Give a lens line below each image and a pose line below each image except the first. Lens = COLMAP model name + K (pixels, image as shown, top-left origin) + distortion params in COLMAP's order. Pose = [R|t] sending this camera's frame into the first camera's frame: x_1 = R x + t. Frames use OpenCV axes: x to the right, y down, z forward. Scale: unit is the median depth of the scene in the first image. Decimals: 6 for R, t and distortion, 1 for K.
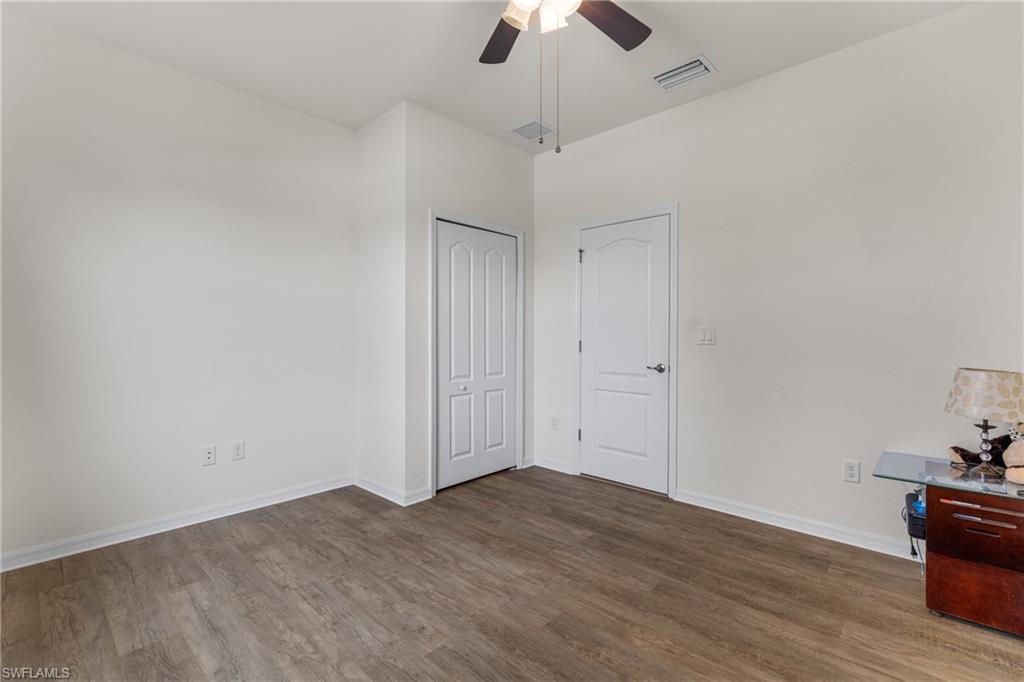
lens RADIAL K [[461.8, 0, 511.0], [0, 461.8, 338.4], [0, 0, 1]] dist [-0.008396, 0.003354]
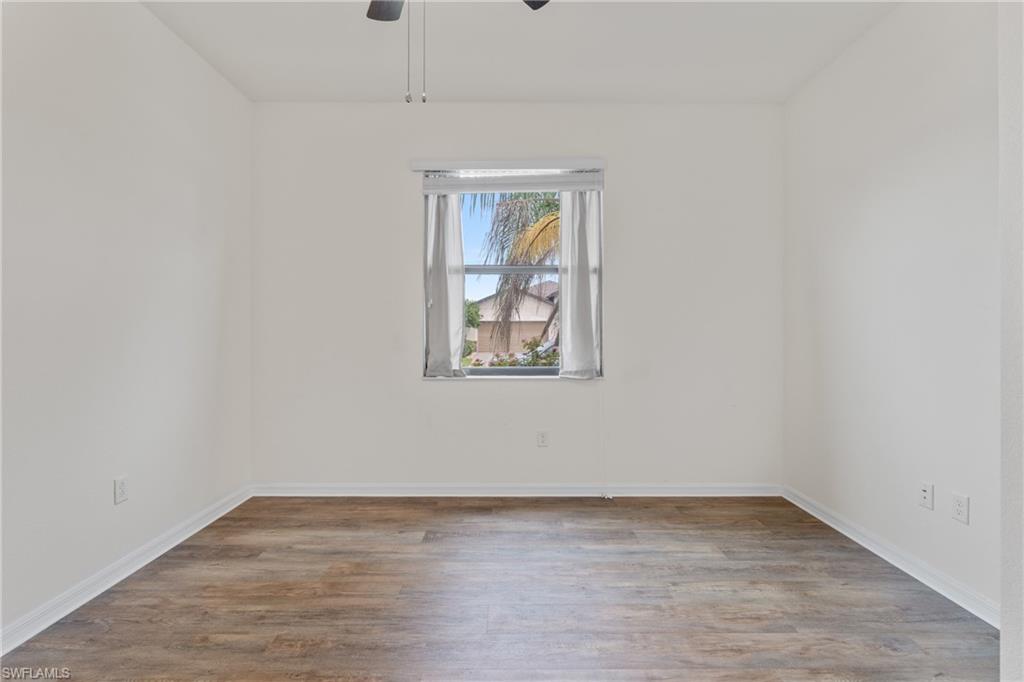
lens RADIAL K [[461.8, 0, 508.8], [0, 461.8, 336.1], [0, 0, 1]] dist [-0.008396, 0.003354]
pose [[-0.726577, 0.006921, -0.687050, 0.424475], [-0.003979, 0.999890, 0.014280, -0.007455], [0.687073, 0.013109, -0.726470, 1.390329]]
